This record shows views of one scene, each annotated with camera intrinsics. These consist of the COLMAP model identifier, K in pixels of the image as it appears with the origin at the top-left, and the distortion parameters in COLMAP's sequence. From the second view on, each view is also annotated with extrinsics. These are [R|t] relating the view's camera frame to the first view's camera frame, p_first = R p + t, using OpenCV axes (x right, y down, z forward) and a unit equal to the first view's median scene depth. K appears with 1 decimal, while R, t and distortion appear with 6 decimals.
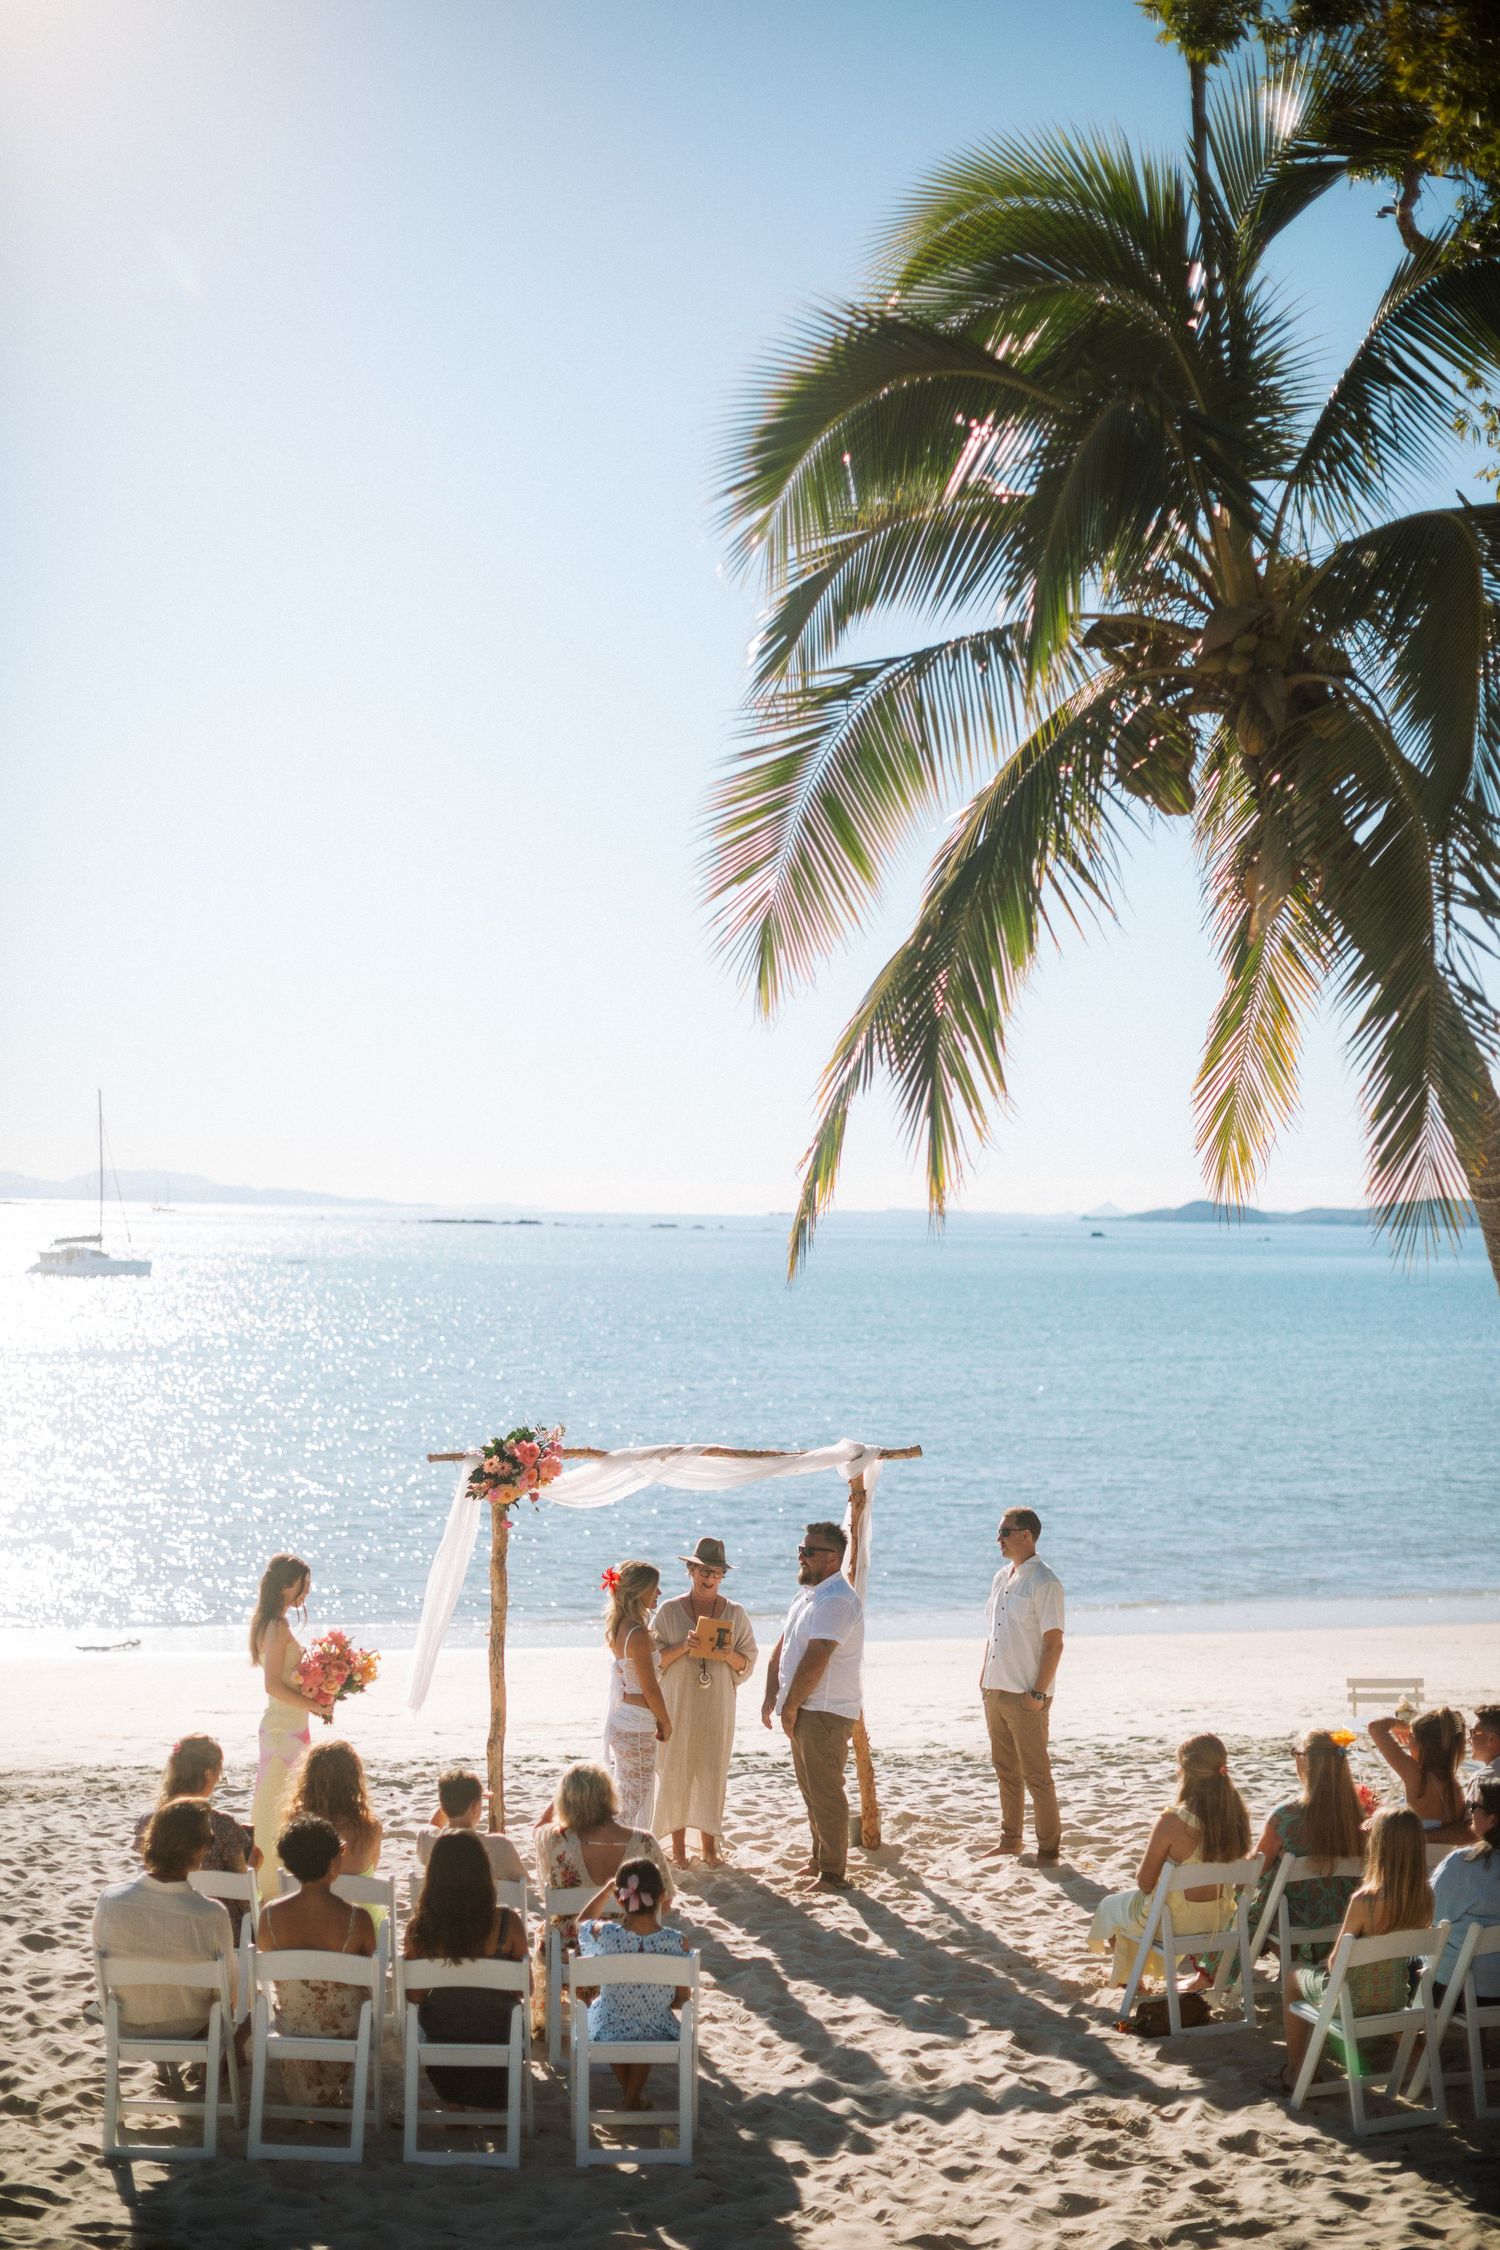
lens RADIAL K [[4002.9, 0, 750.0], [0, 4002.9, 1125.0], [0, 0, 1]] dist [-0.179855, 1.080495]
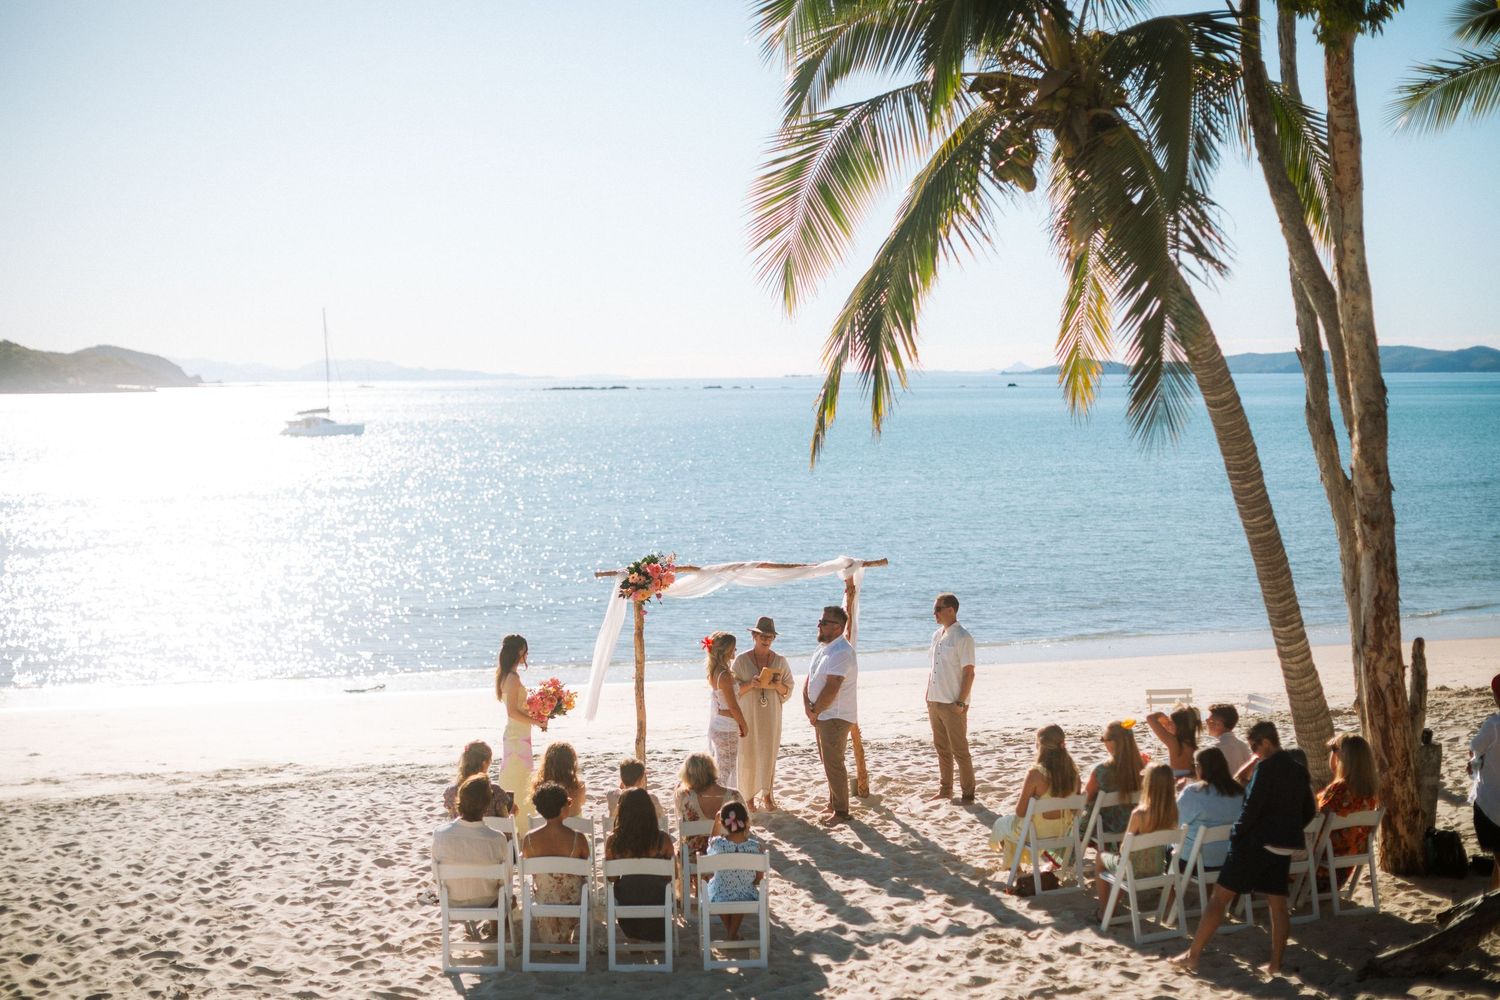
lens RADIAL K [[3152.5, 0, 750.0], [0, 3152.5, 500.0], [0, 0, 1]] dist [-0.084967, -0.274707]
pose [[0.999594, -0.027951, -0.005439, -0.008049], [0.028285, 0.996698, 0.076106, -0.054247], [0.003294, -0.076229, 0.997085, -0.371410]]
